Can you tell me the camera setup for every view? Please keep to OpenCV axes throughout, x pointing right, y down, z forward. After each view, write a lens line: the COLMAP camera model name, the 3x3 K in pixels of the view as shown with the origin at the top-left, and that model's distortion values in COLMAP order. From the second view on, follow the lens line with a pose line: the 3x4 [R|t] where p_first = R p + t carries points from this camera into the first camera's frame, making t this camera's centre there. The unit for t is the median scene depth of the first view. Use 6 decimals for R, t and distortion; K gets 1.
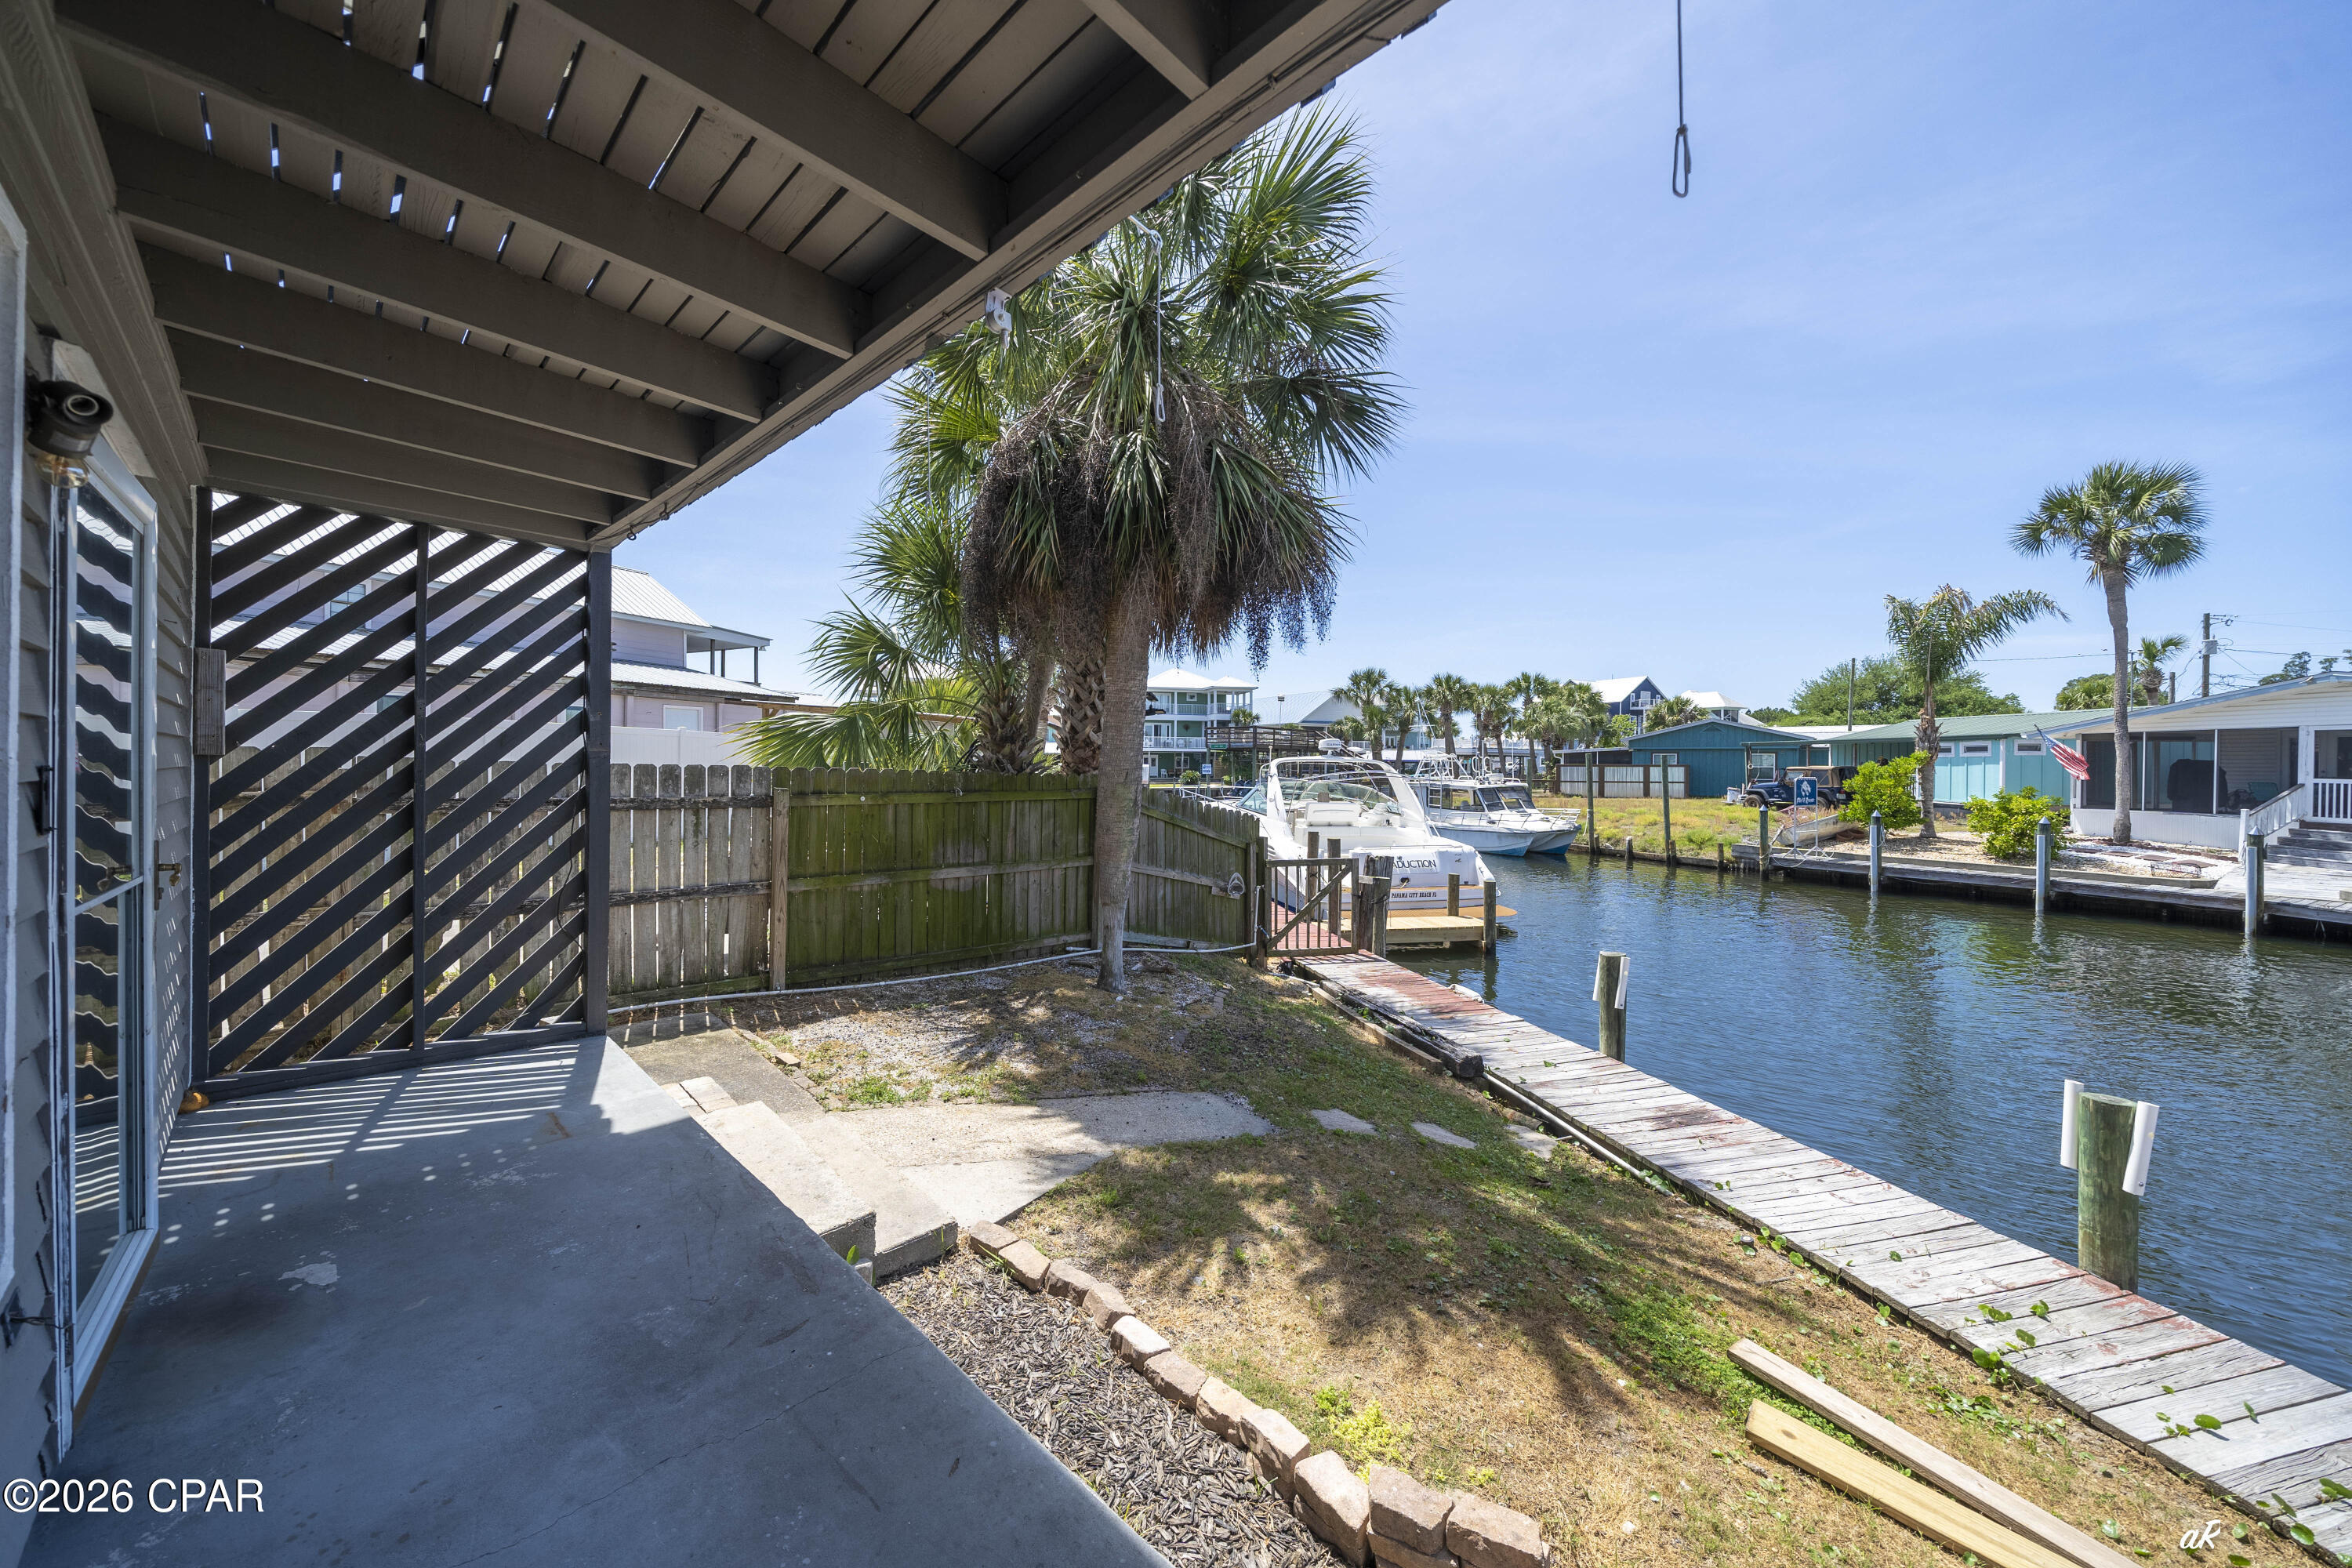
lens RADIAL K [[824.8, 0, 1180.3], [0, 824.8, 781.6], [0, 0, 1]] dist [-0.000846, -0.000217]
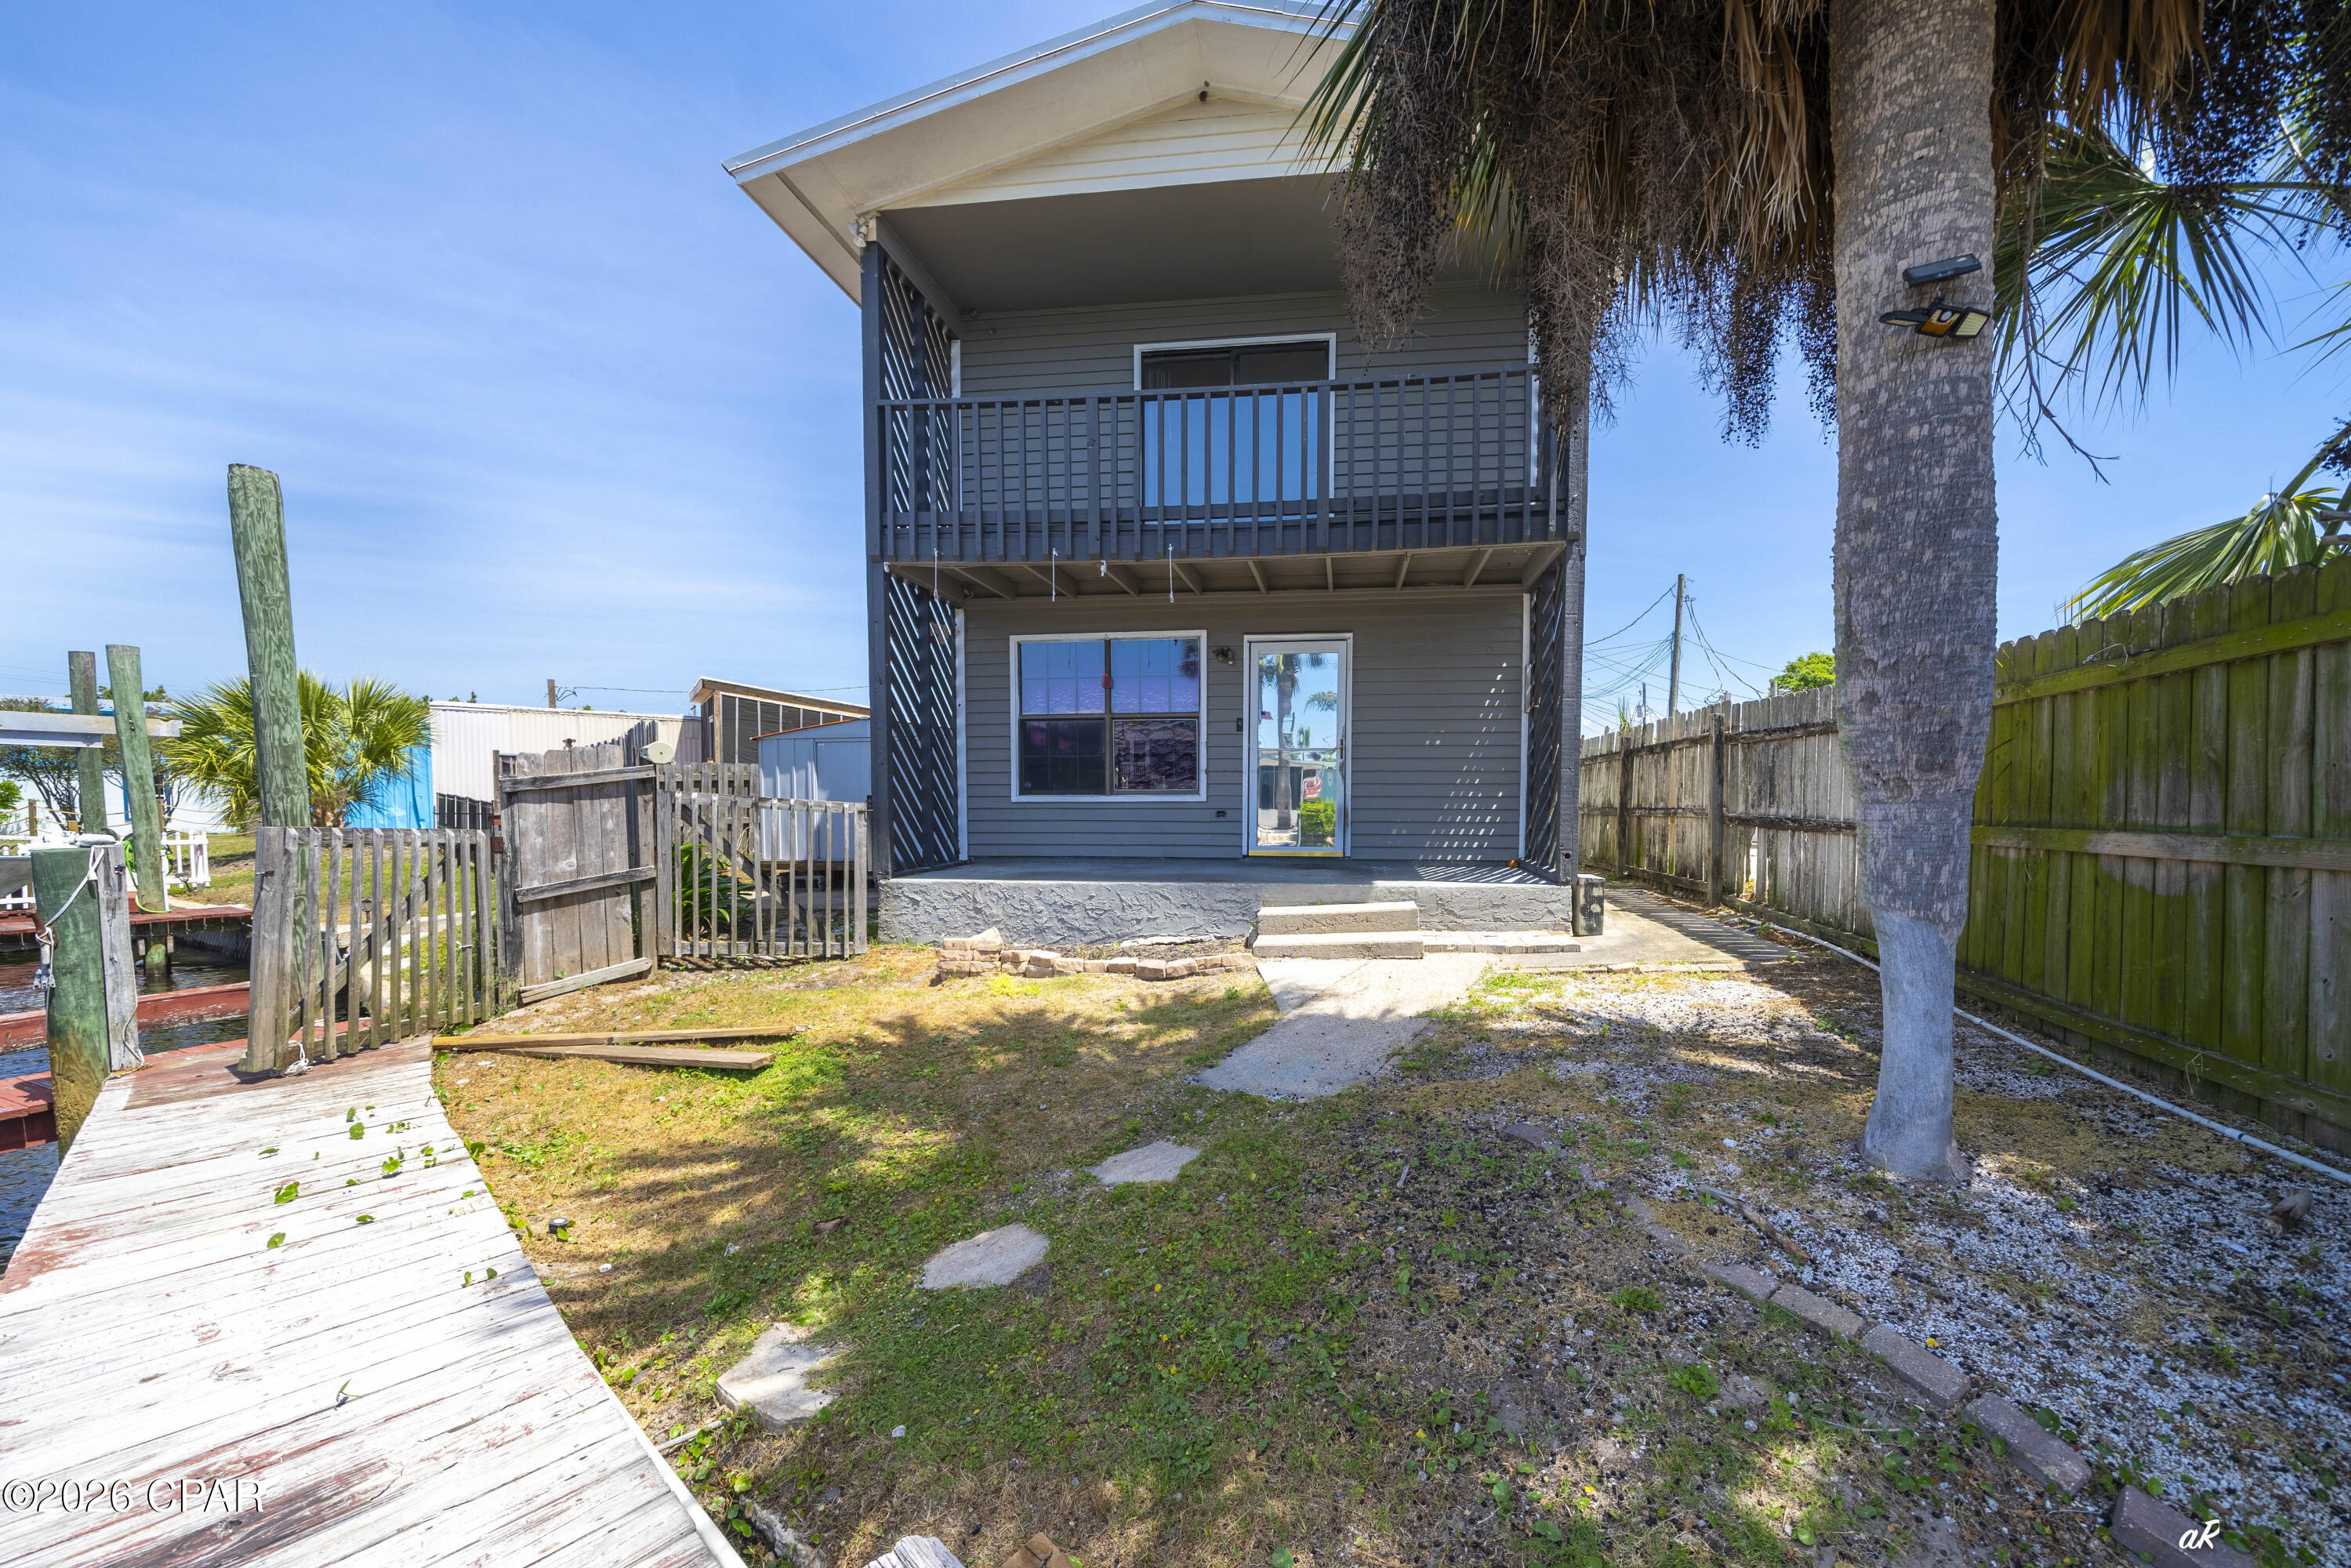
lens RADIAL K [[824.5, 0, 1179.8], [0, 824.5, 781.6], [0, 0, 1]] dist [-0.000846, -0.000217]
pose [[-0.842005, -0.006240, -0.539434, 0.146930], [-0.011194, 0.999920, 0.005906, 0.032209], [0.539354, 0.011011, -0.842007, 0.432519]]
